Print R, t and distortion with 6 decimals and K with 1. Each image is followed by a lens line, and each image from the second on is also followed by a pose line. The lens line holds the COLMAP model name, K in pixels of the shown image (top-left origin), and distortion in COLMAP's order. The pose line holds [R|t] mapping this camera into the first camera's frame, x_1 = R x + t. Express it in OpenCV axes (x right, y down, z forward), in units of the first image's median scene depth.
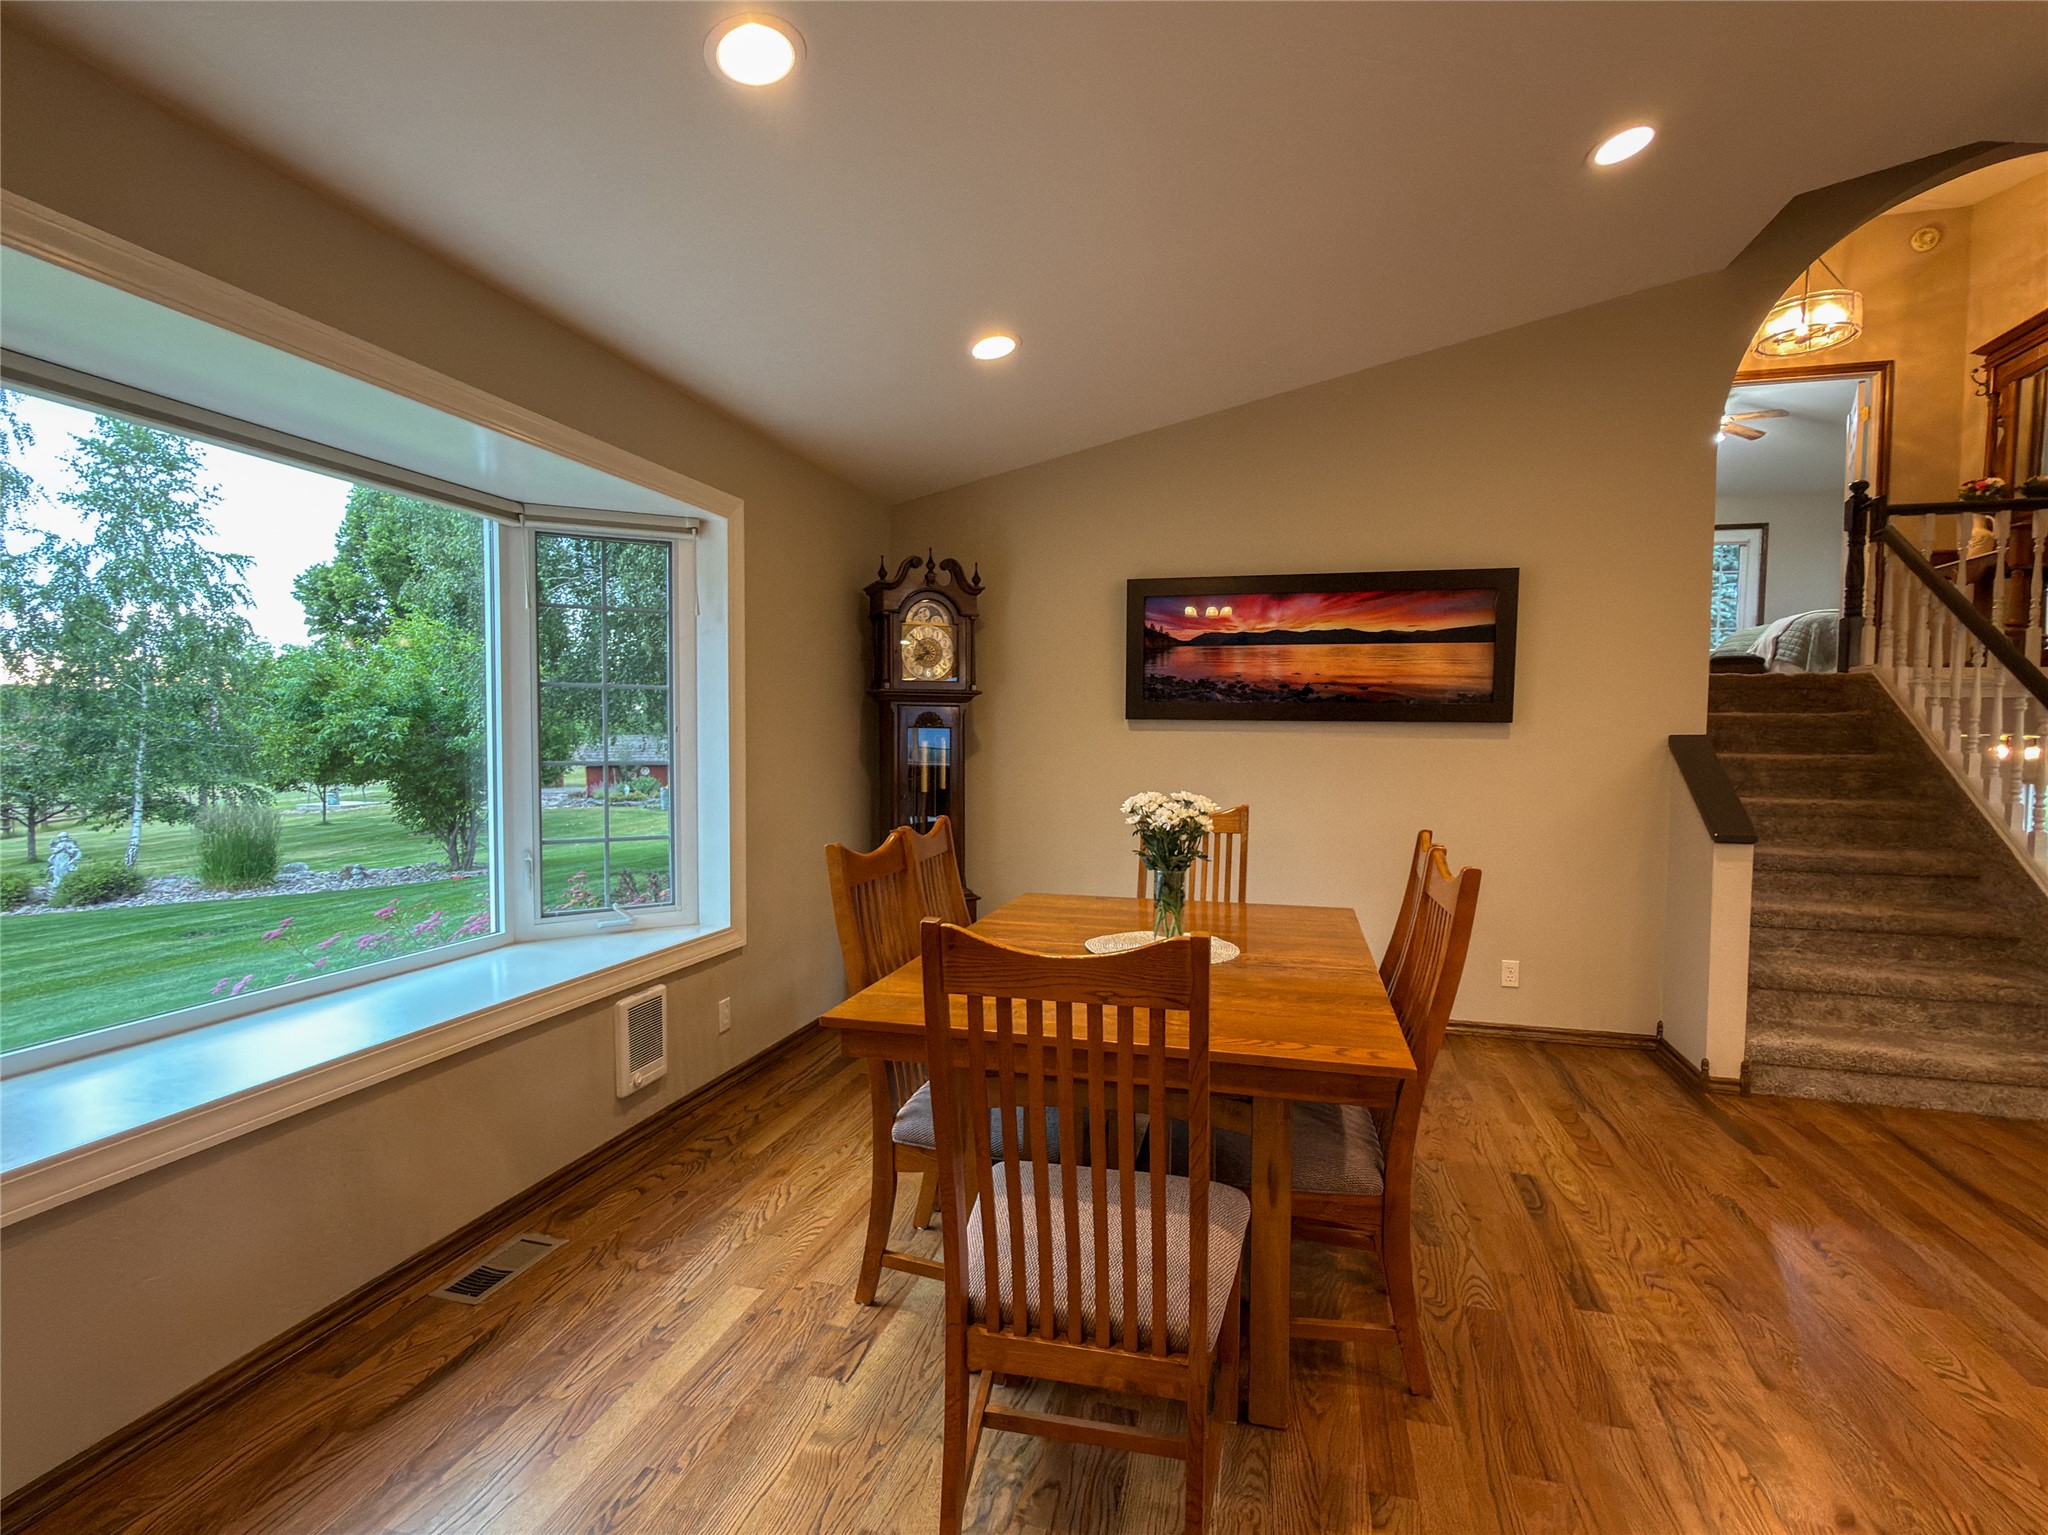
lens RADIAL K [[980.5, 0, 1030.6], [0, 980.5, 776.5], [0, 0, 1]] dist [0.000797, -0.000324]
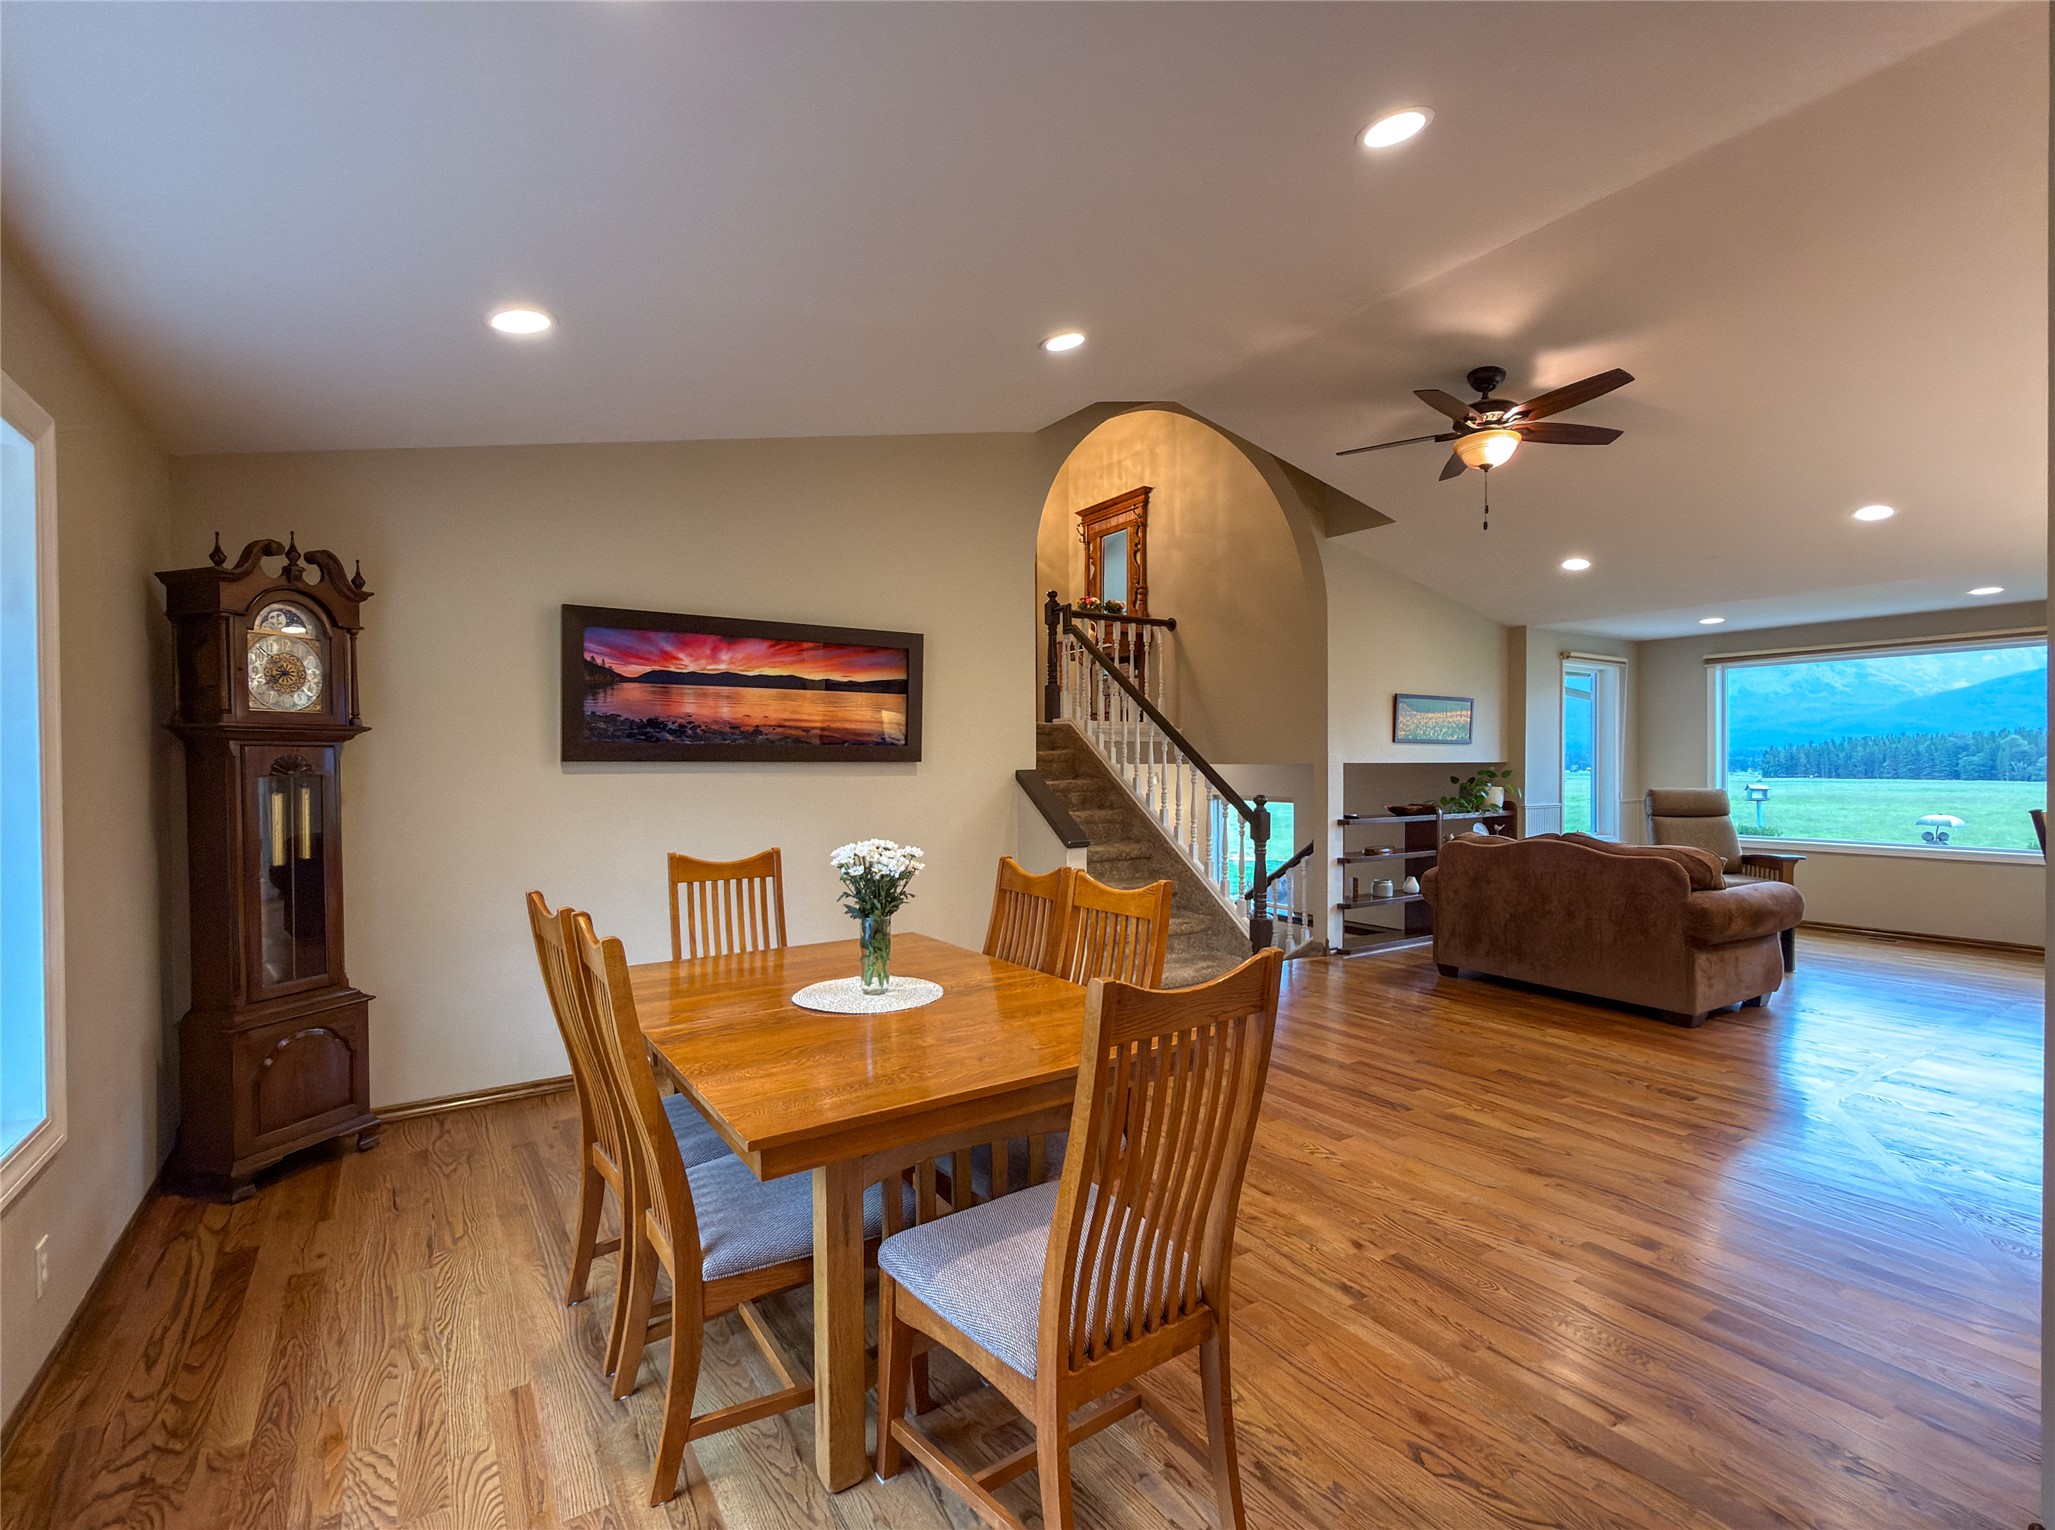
lens RADIAL K [[959.6, 0, 1035.3], [0, 959.6, 773.4], [0, 0, 1]] dist [0.001326, 0.000247]
pose [[0.654609, -0.020239, 0.755697, -0.287725], [0.043267, 0.999006, -0.010723, -0.020666], [-0.754729, 0.039716, 0.654834, 0.117792]]
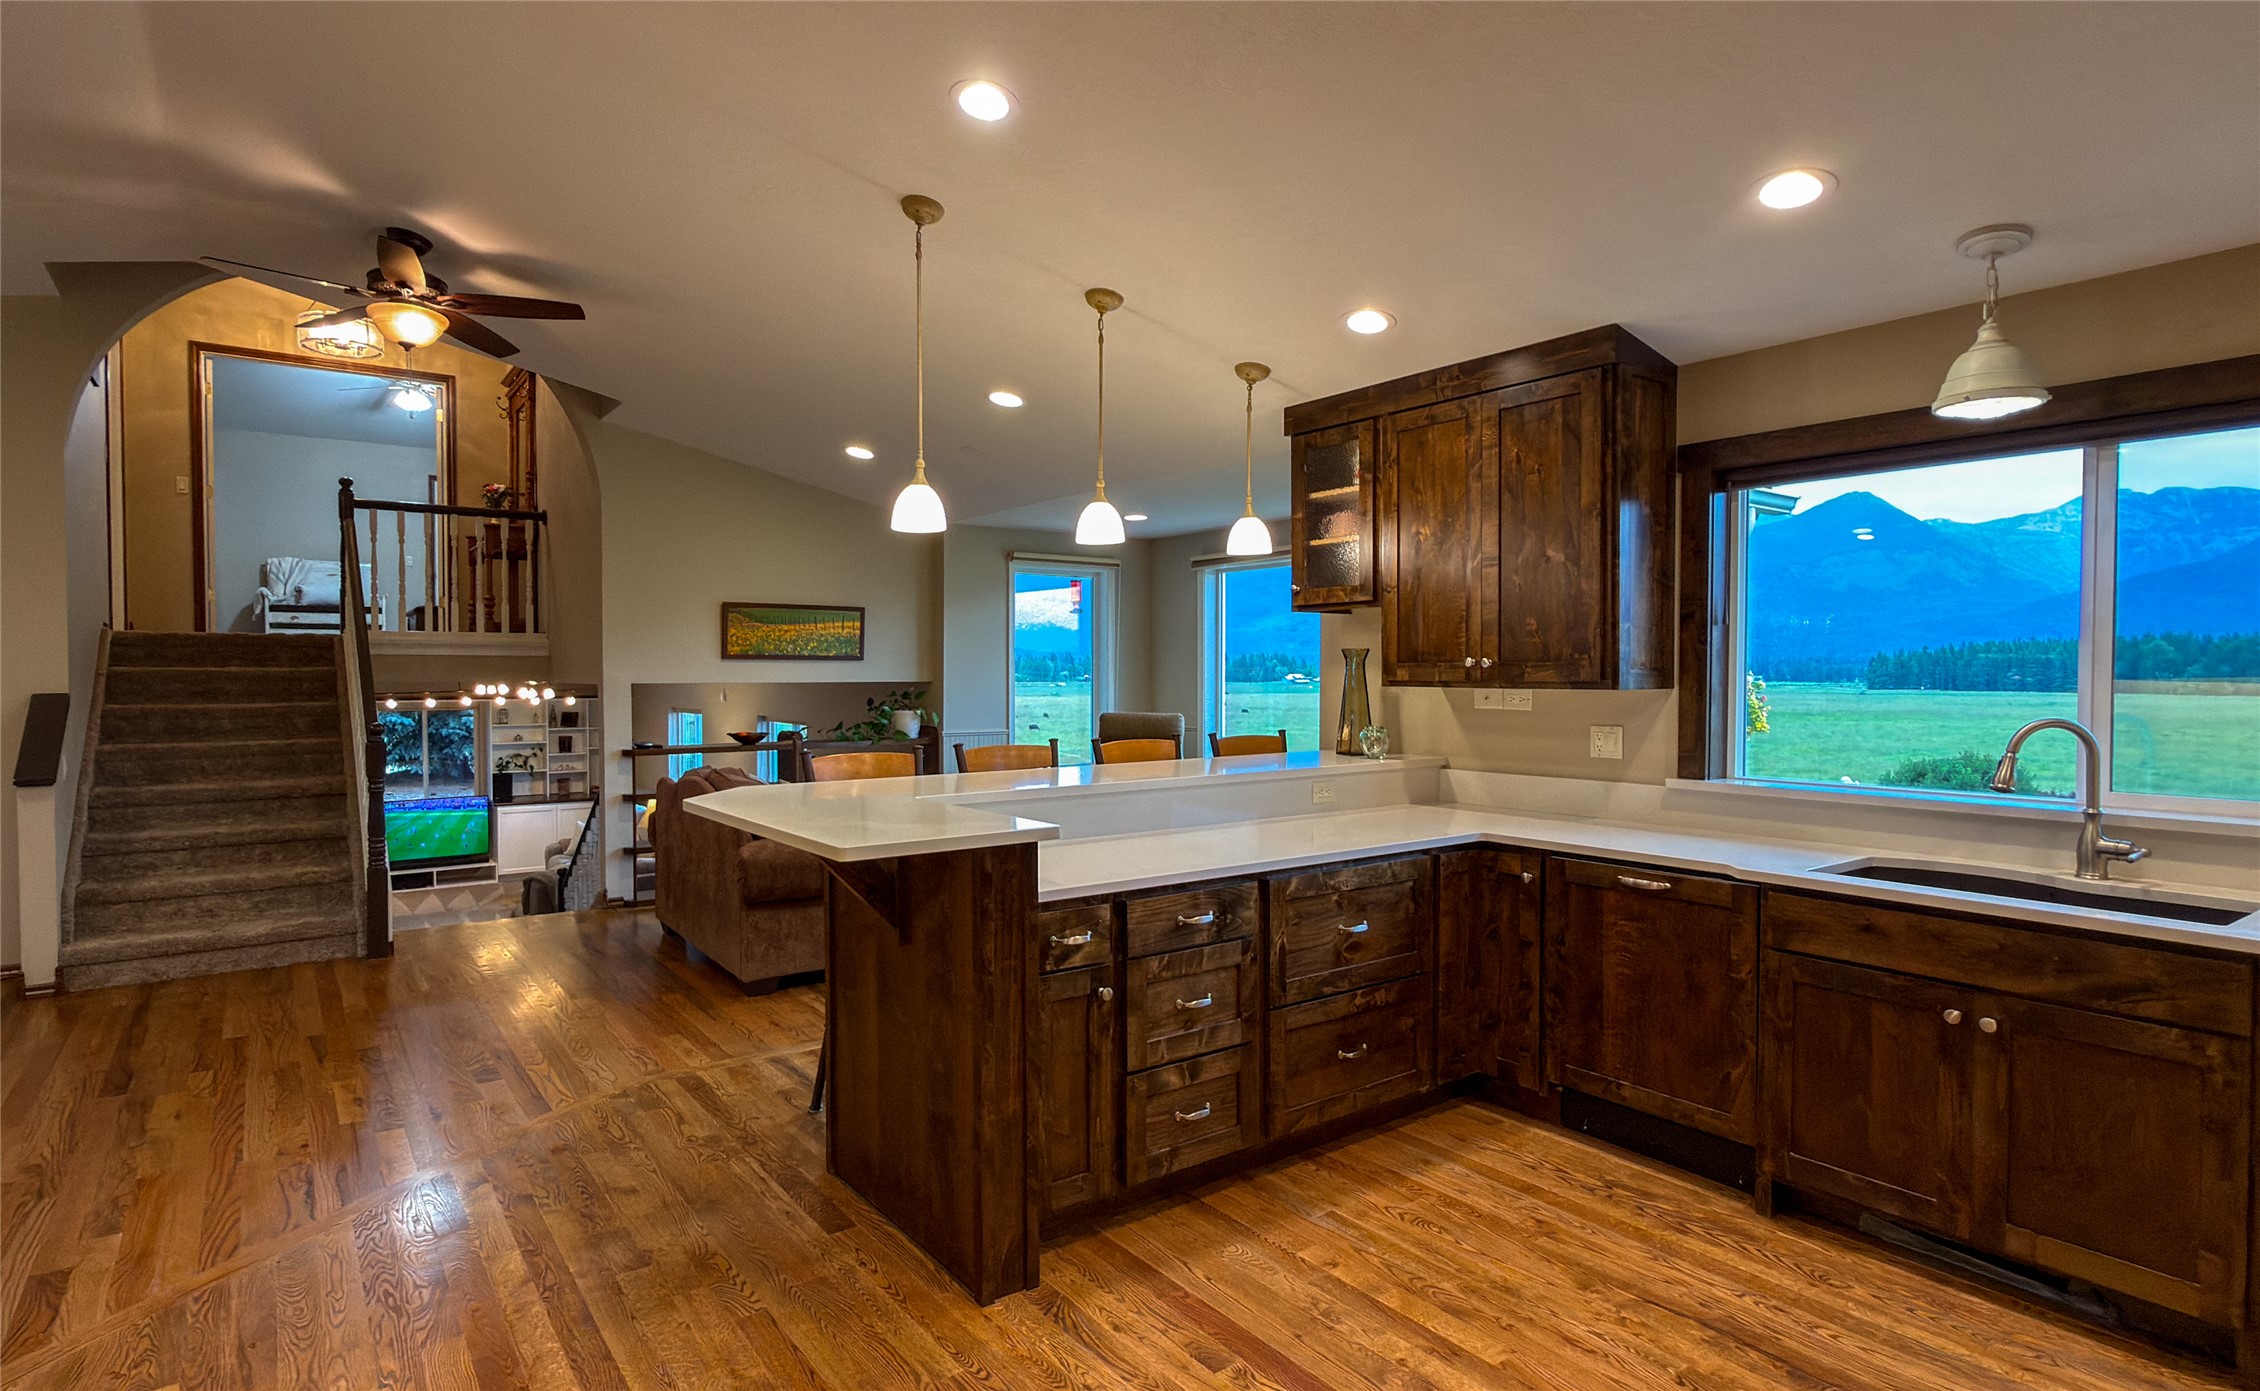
lens RADIAL K [[1136.0, 0, 1034.5], [0, 1136.0, 695.7], [0, 0, 1]] dist [0.000098, 0.000096]
pose [[0.647116, -0.027735, 0.761887, 0.366945], [0.039655, 0.999210, 0.002693, 0.001892], [-0.761359, 0.028470, 0.647705, -0.671558]]
